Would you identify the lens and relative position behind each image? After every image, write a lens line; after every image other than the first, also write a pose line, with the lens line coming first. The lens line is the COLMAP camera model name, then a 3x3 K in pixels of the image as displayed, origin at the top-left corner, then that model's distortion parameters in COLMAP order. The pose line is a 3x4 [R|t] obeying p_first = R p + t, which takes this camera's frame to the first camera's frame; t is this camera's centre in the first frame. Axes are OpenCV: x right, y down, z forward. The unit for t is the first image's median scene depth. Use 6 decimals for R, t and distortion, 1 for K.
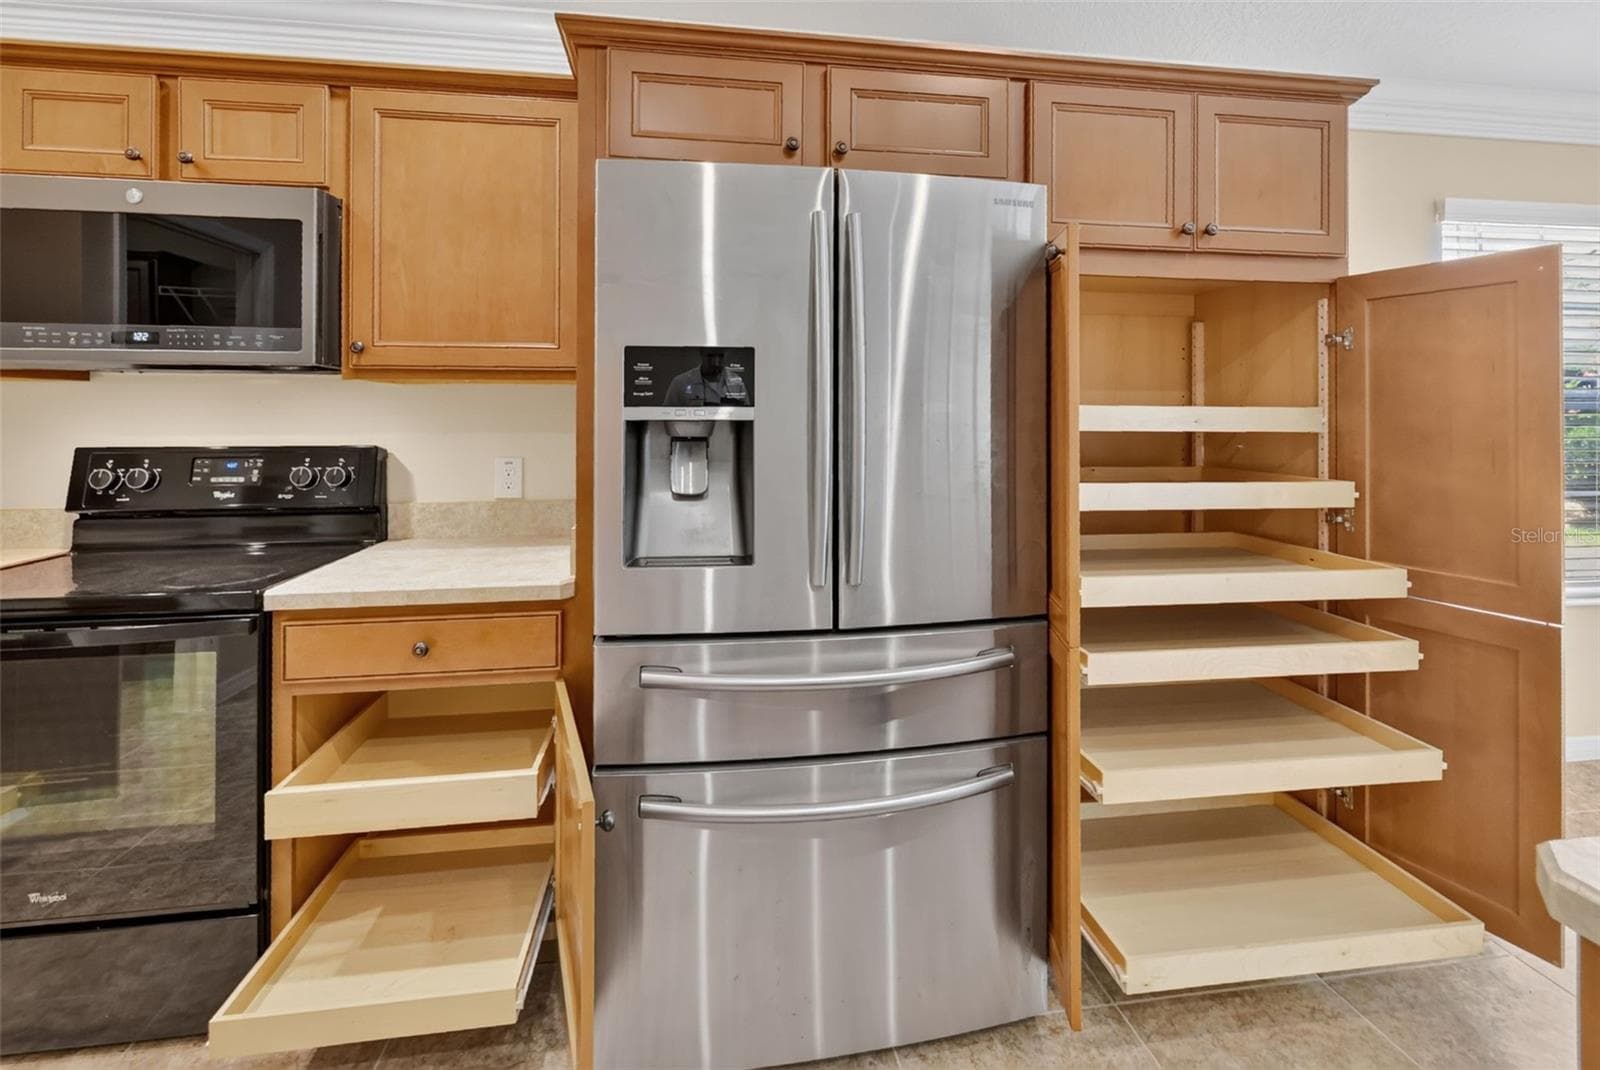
lens RADIAL K [[752.8, 0, 800.5], [0, 752.8, 411.5], [0, 0, 1]] dist [0.003654, 0.000383]
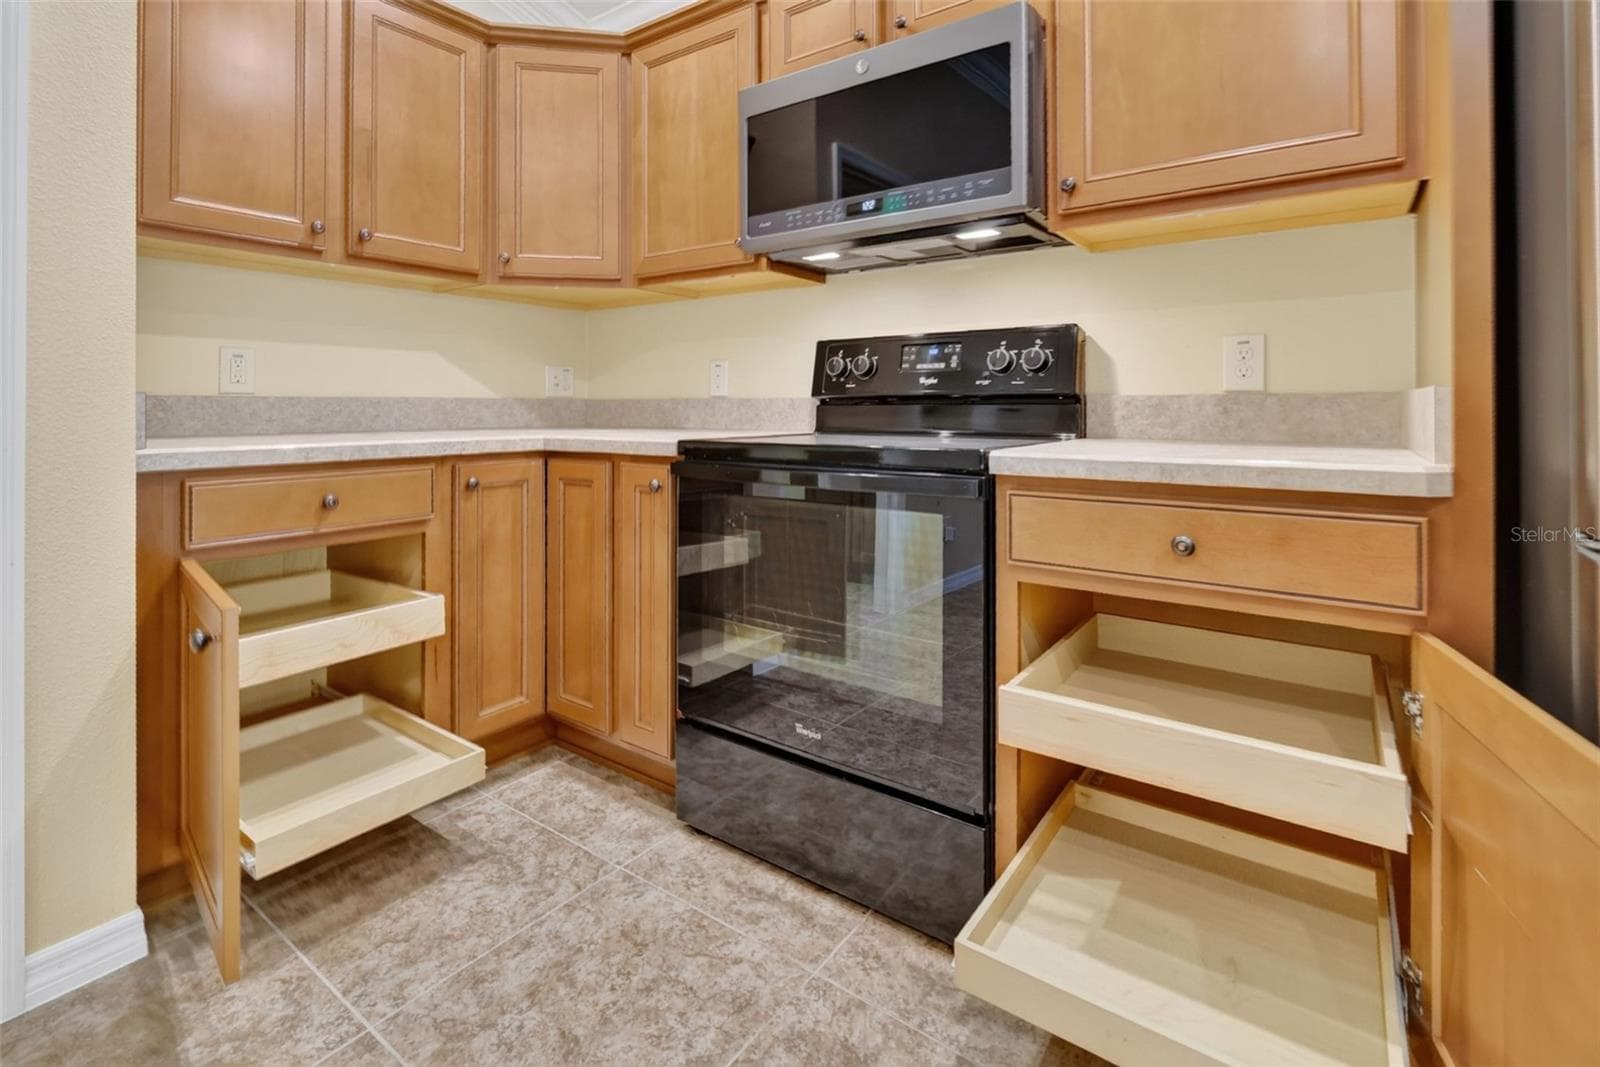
lens RADIAL K [[736.8, 0, 794.7], [0, 736.8, 404.3], [0, 0, 1]] dist [0.002560, 0.000570]
pose [[0.714934, -0.005759, -0.699168, -0.247094], [0.002735, 0.999981, -0.005440, 0.164576], [0.699186, 0.001977, 0.714937, 0.219785]]
